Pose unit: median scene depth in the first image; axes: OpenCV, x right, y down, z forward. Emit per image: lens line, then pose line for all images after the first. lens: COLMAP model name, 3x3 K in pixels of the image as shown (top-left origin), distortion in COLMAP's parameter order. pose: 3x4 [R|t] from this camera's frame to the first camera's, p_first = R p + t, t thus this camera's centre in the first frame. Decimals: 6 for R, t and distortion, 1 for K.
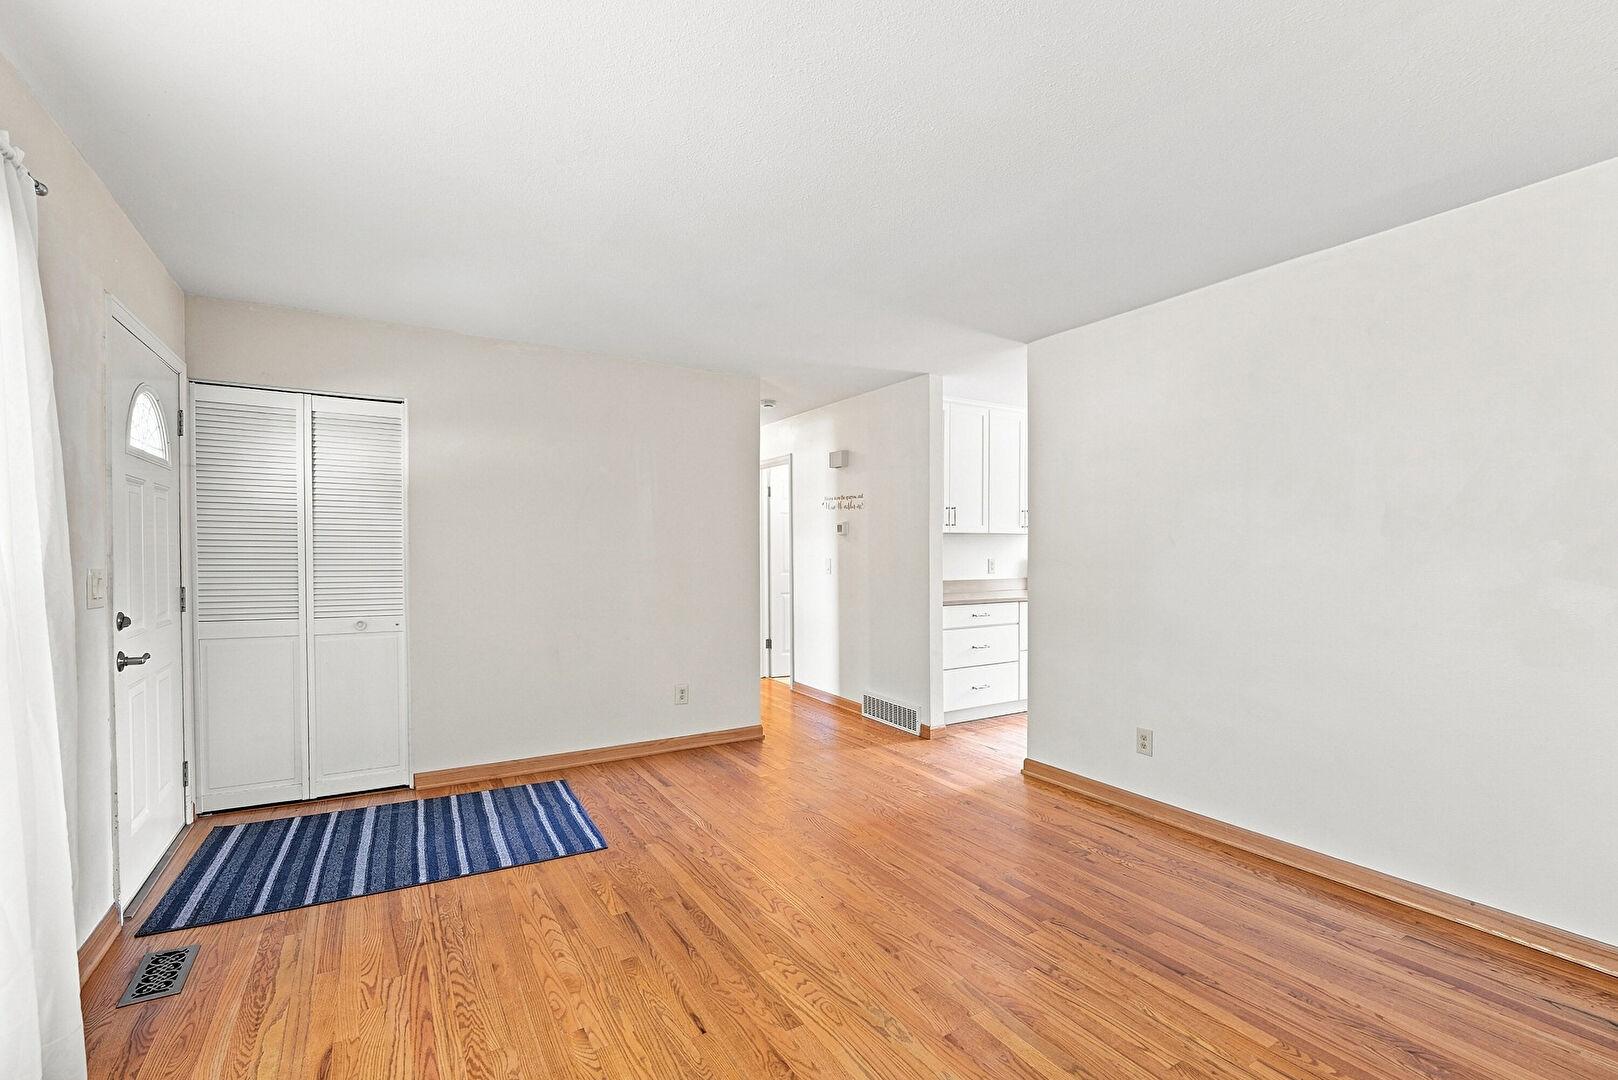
lens RADIAL K [[662.9, 0, 809.0], [0, 662.9, 540.0], [0, 0, 1]] dist [-0.000105, -0.000138]
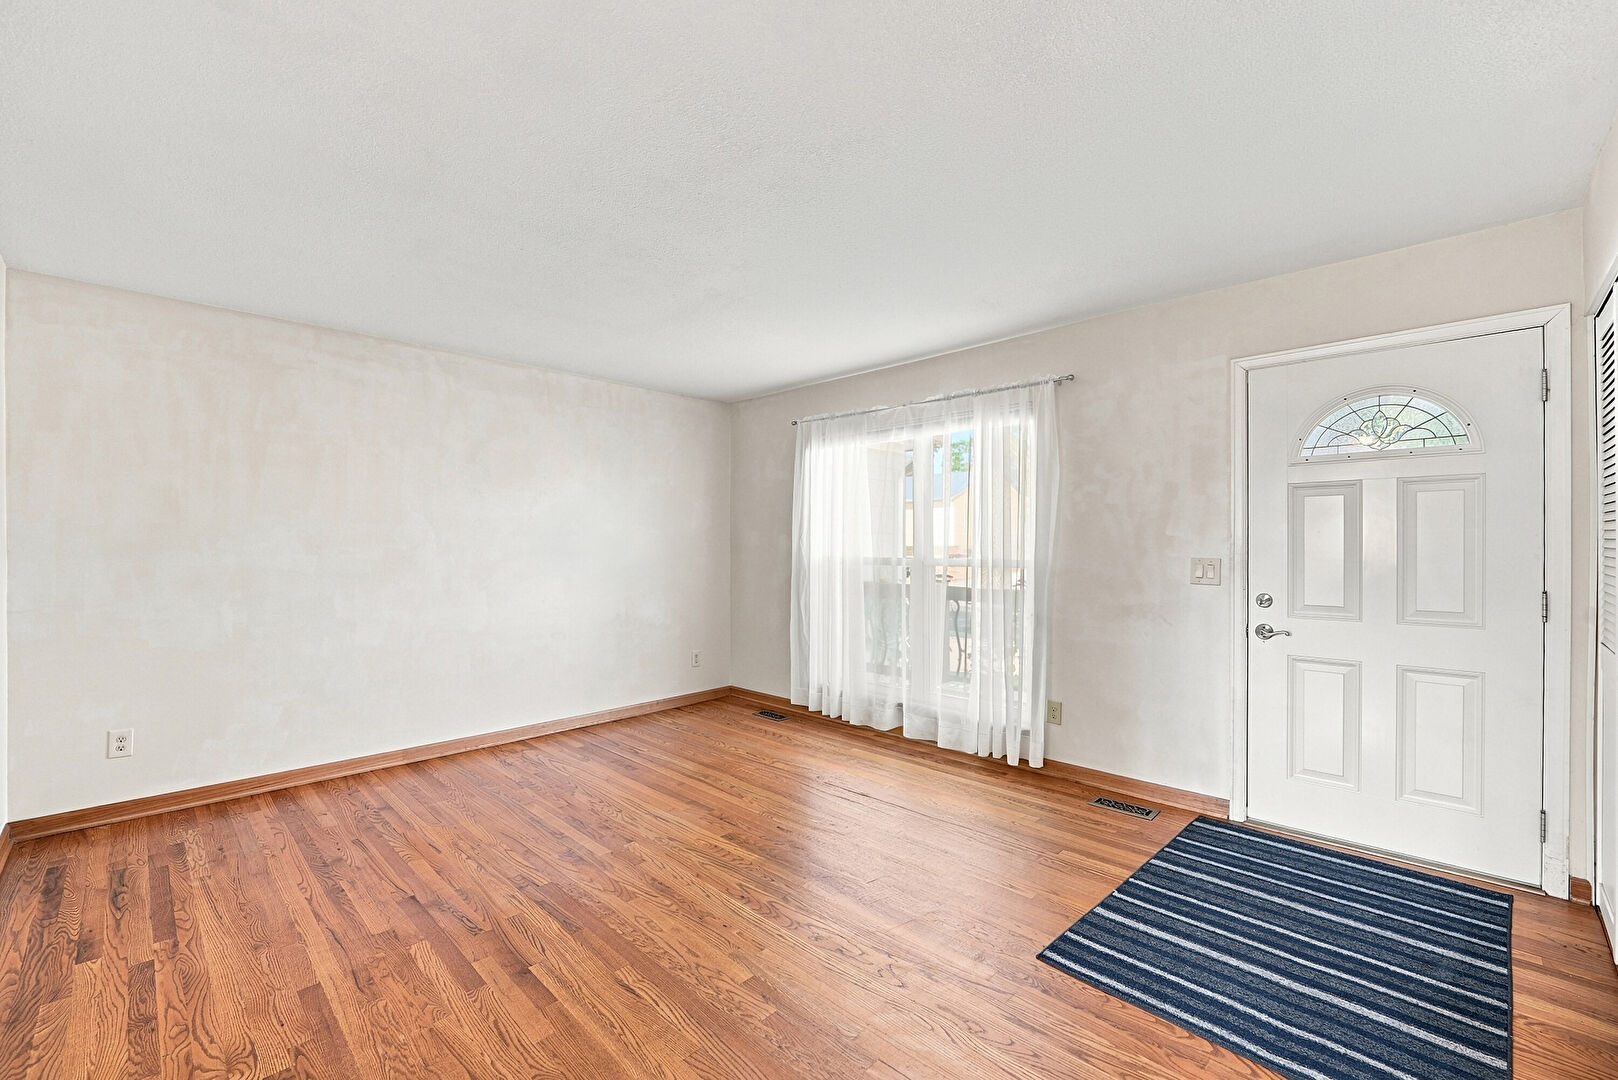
lens RADIAL K [[685.7, 0, 800.7], [0, 685.7, 542.3], [0, 0, 1]] dist [0.000242, -0.006046]
pose [[-0.972866, -0.002856, -0.231350, 0.118892], [0.002213, 0.999763, -0.021646, 0.031275], [0.231357, -0.021570, -0.972630, 1.682214]]
